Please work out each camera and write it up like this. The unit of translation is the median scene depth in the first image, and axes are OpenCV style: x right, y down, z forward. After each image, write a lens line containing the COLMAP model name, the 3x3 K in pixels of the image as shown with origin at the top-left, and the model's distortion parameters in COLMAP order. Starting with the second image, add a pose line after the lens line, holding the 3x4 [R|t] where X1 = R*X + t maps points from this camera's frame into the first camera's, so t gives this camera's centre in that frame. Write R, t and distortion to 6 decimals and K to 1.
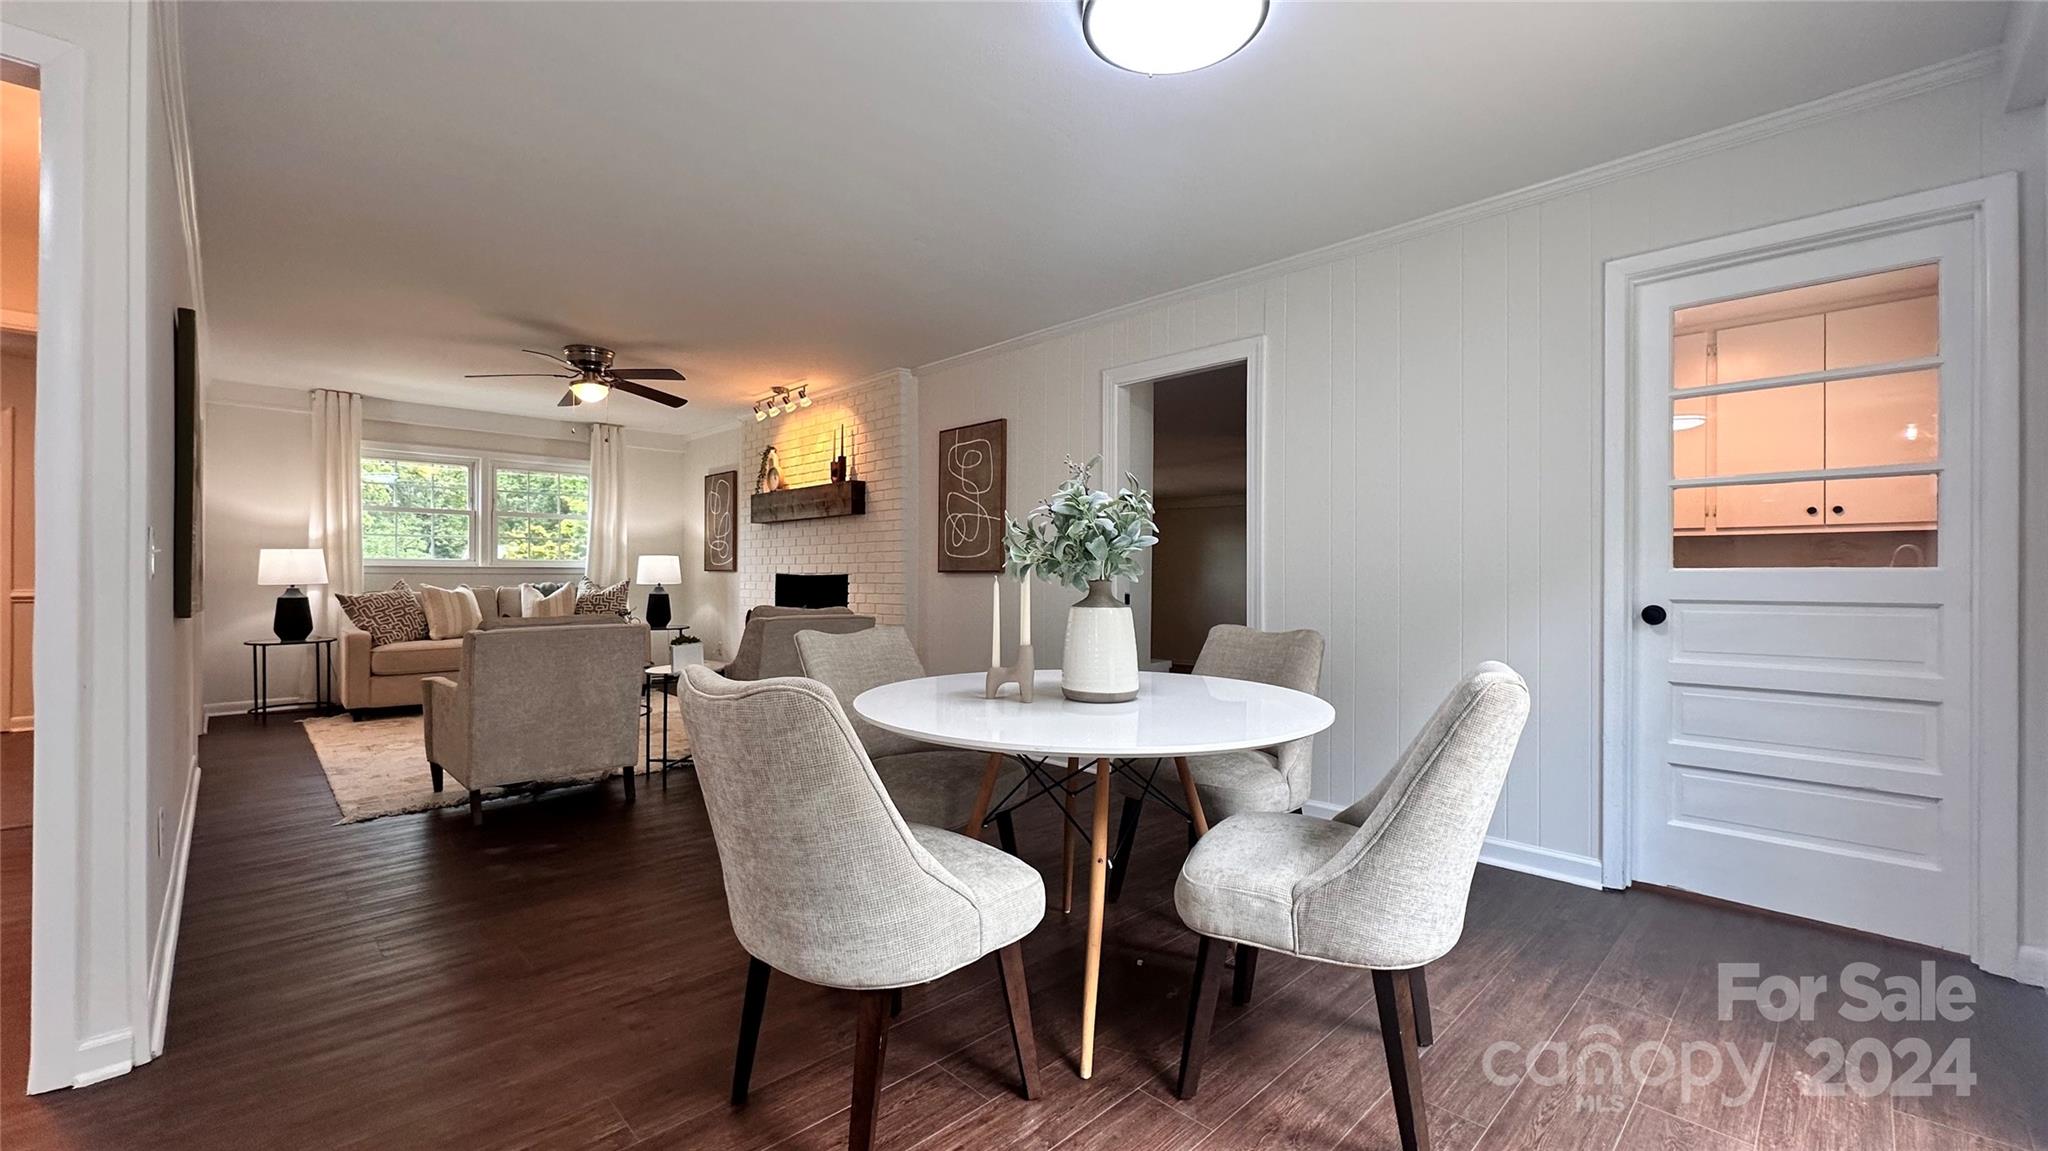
lens RADIAL K [[819.5, 0, 1026.6], [0, 819.5, 577.8], [0, 0, 1]] dist [-0.014523, -0.000560]
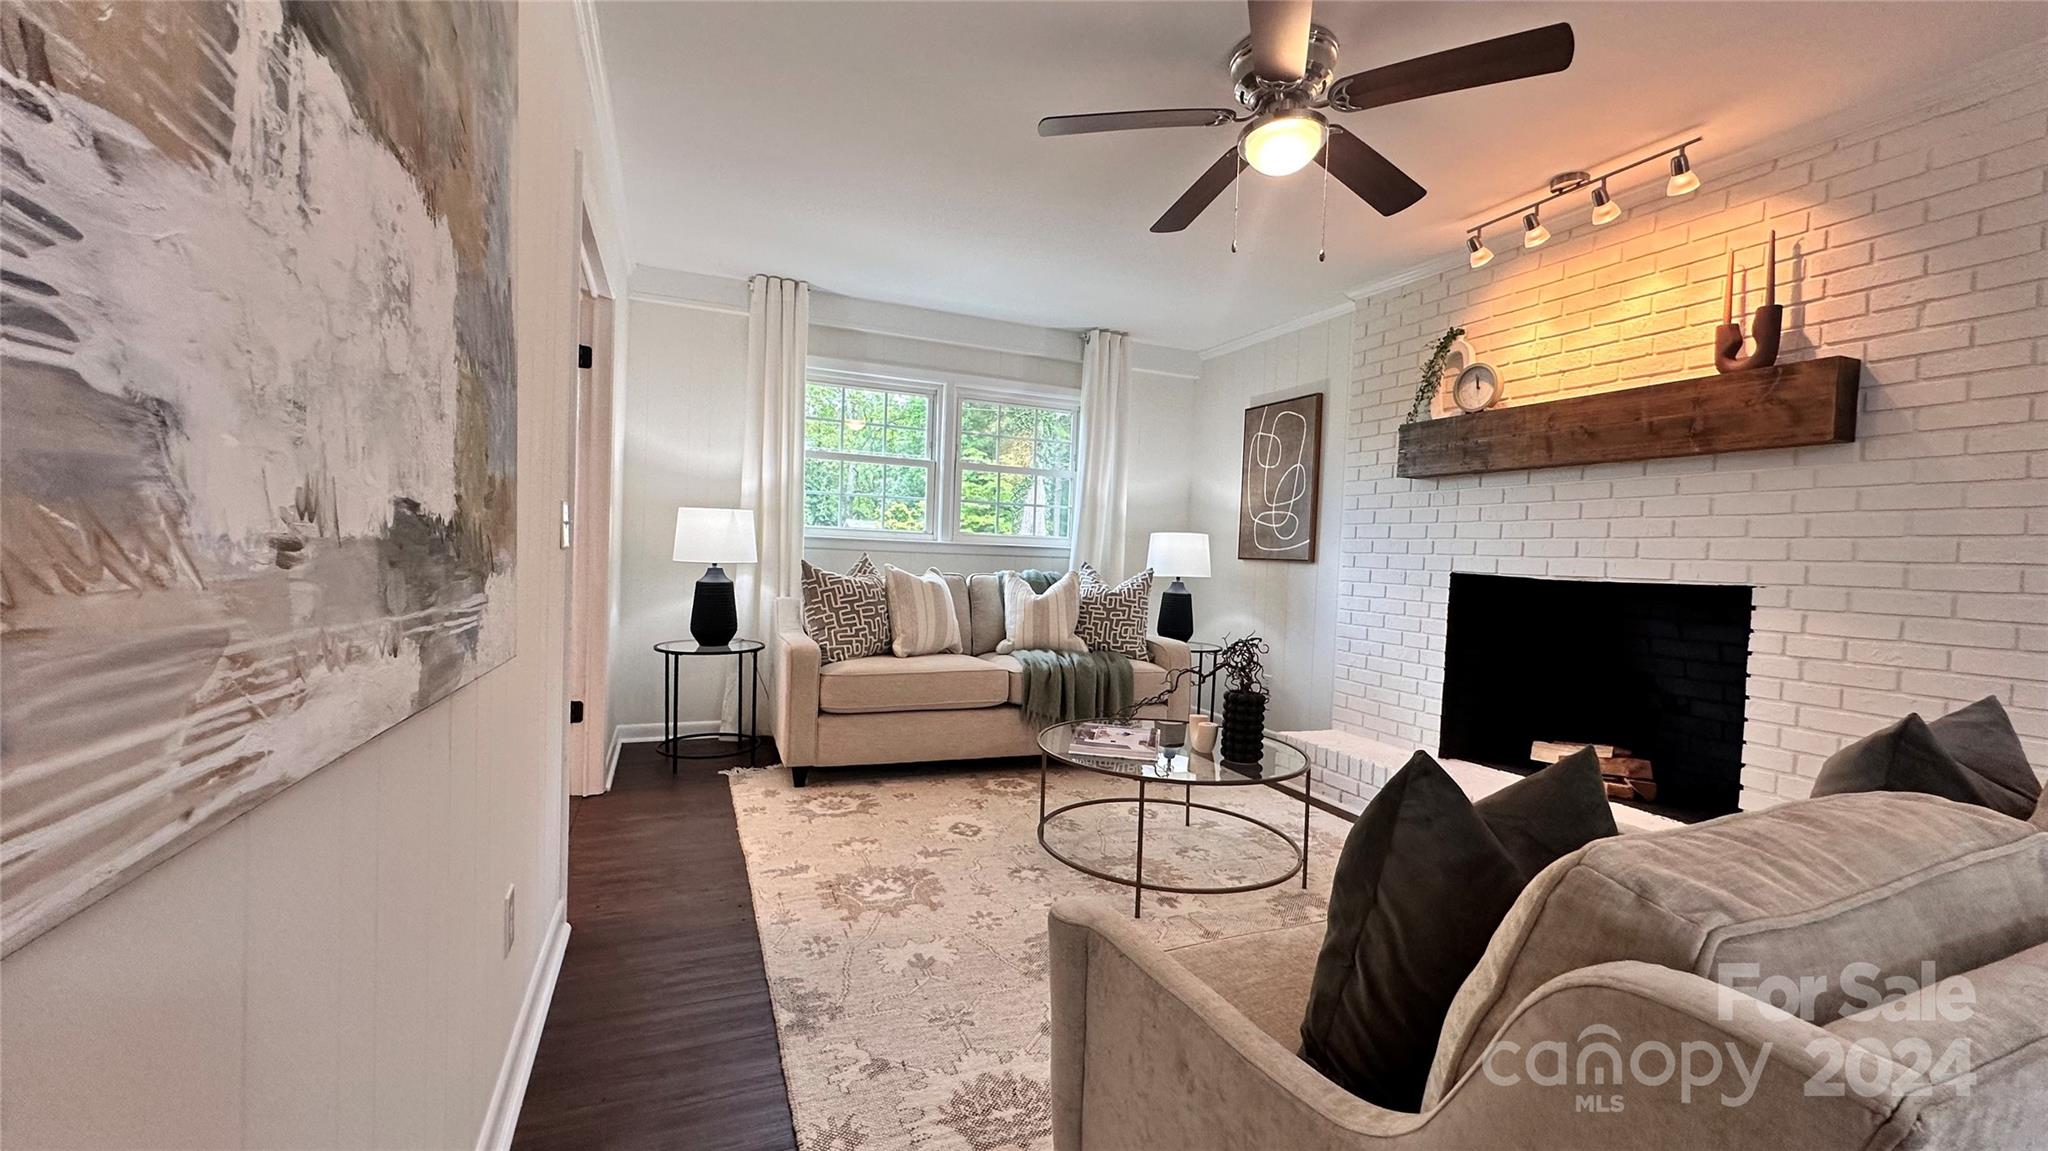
lens RADIAL K [[819.5, 0, 1028.2], [0, 819.5, 571.9], [0, 0, 1]] dist [-0.014523, -0.000560]
pose [[0.925678, 0.045207, -0.375602, -0.396142], [-0.041531, 0.998977, 0.017881, -0.003797], [0.376026, -0.000953, 0.926609, 0.448275]]
